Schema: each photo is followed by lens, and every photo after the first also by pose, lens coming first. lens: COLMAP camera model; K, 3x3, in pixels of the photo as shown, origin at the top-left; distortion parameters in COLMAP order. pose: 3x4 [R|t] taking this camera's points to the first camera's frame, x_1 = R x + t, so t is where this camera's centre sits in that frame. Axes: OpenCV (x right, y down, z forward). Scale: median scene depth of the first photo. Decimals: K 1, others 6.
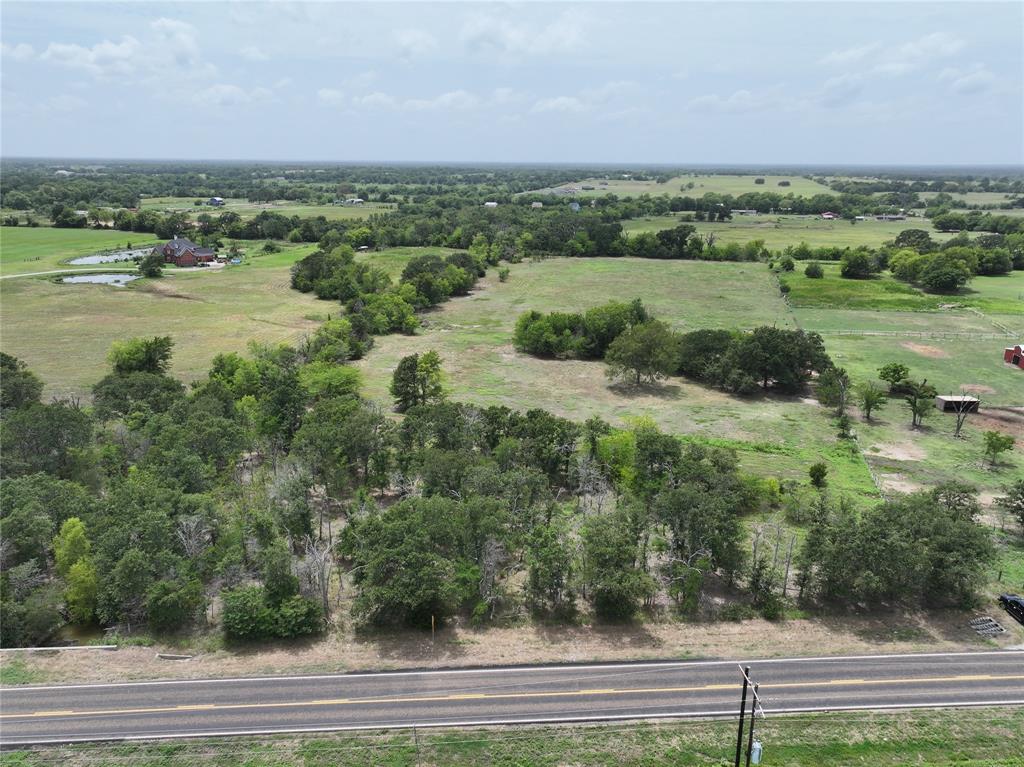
lens RADIAL K [[724.2, 0, 513.4], [0, 724.2, 381.8], [0, 0, 1]] dist [-0.001358, 0.017114]
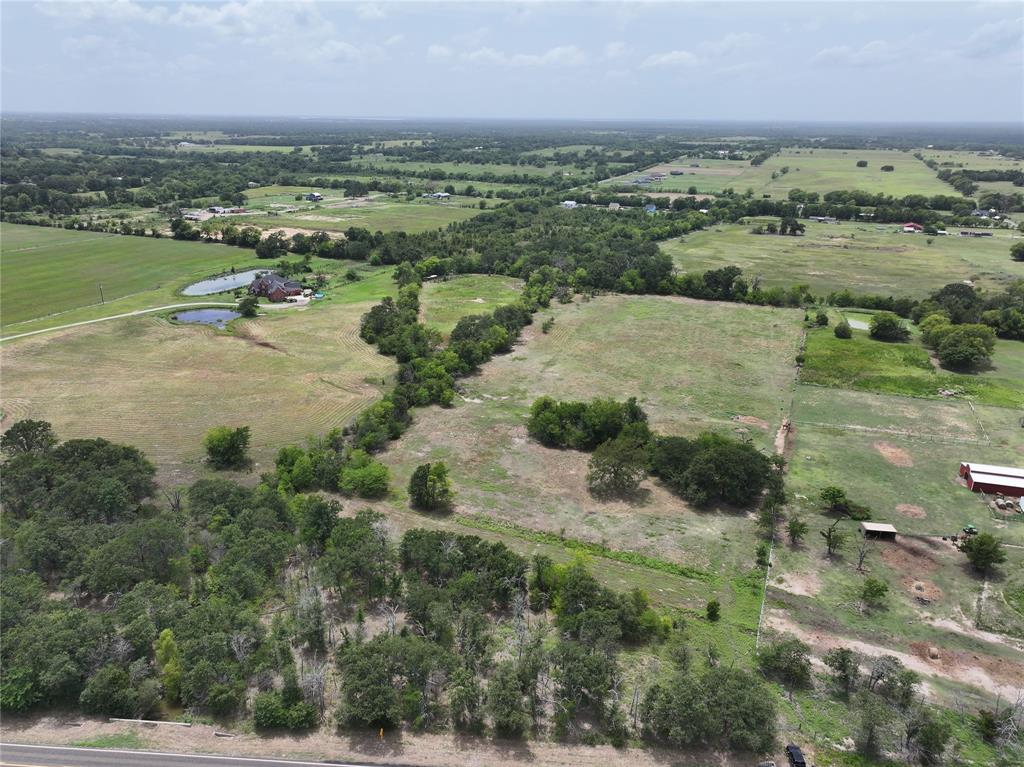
lens RADIAL K [[724.0, 0, 512.9], [0, 724.0, 379.6], [0, 0, 1]] dist [0.000532, 0.013523]
pose [[0.990928, 0.047603, -0.125678, 0.089240], [-0.040960, 0.997650, 0.054918, -0.141746], [0.127997, -0.049272, 0.990550, -0.126034]]
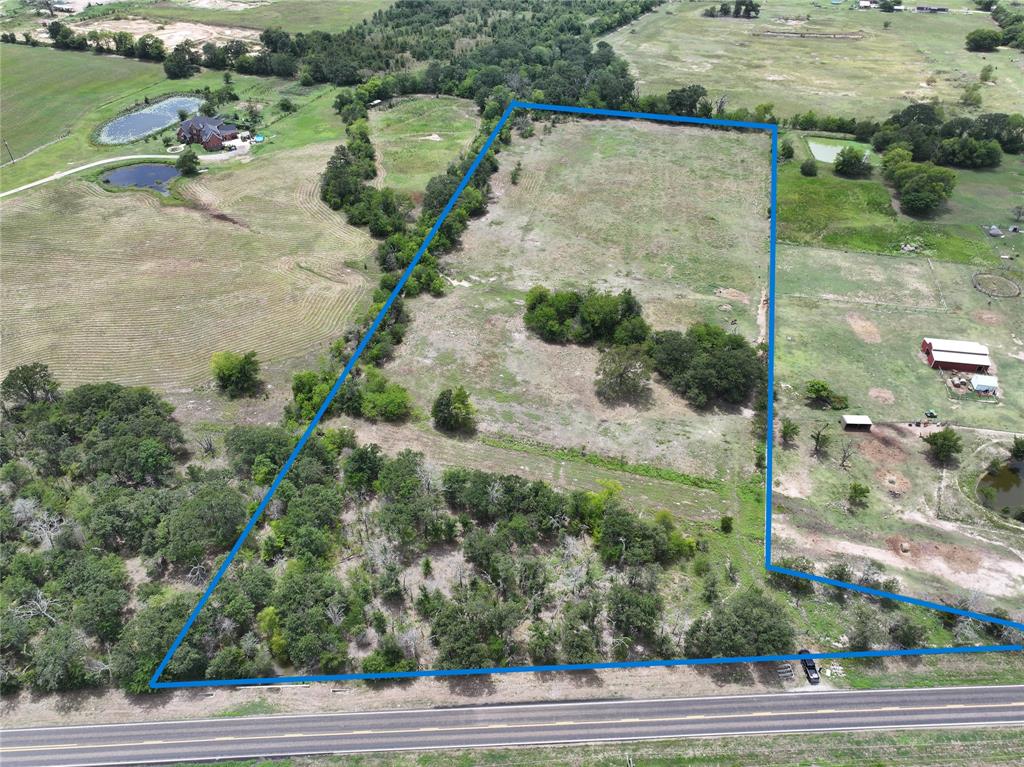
lens RADIAL K [[721.6, 0, 513.5], [0, 721.6, 384.8], [0, 0, 1]] dist [0.000175, 0.014286]
pose [[0.999897, 0.009793, -0.010484, -0.002694], [-0.005210, 0.928748, 0.370676, -0.290786], [0.013368, -0.370584, 0.928703, -0.119869]]
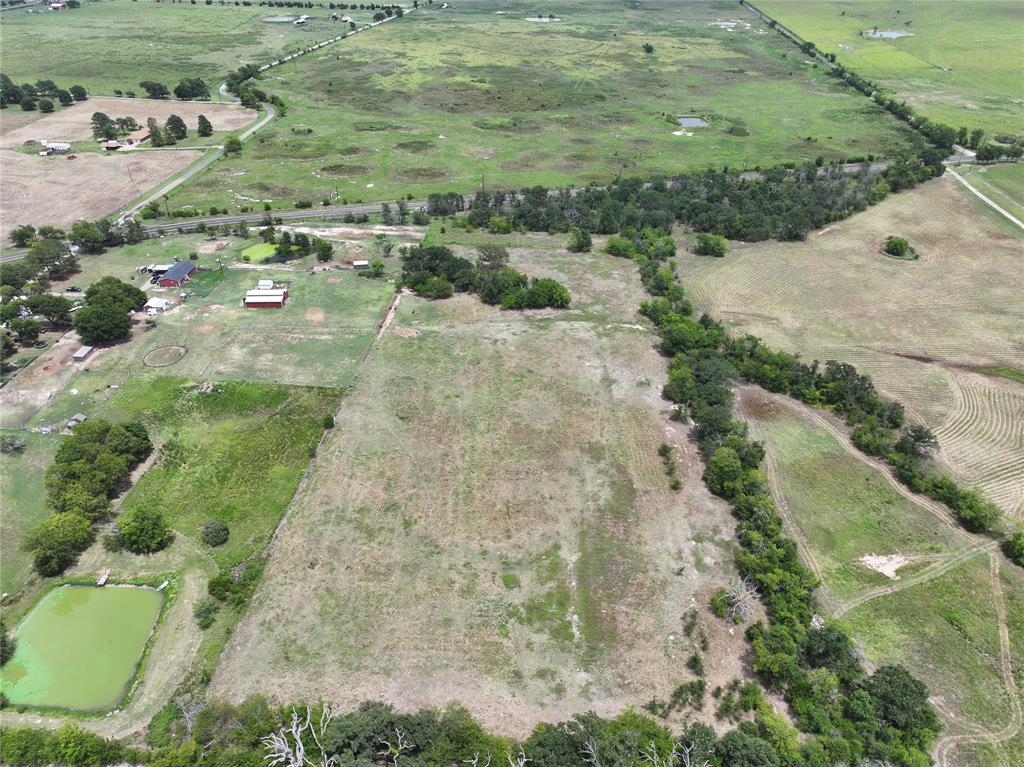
lens RADIAL K [[724.2, 0, 513.4], [0, 724.2, 381.8], [0, 0, 1]] dist [-0.001358, 0.017114]
pose [[-0.984333, 0.089486, -0.151920, 0.285558], [-0.060149, 0.639515, 0.766422, -0.869292], [0.165740, 0.763552, -0.624114, 1.579306]]
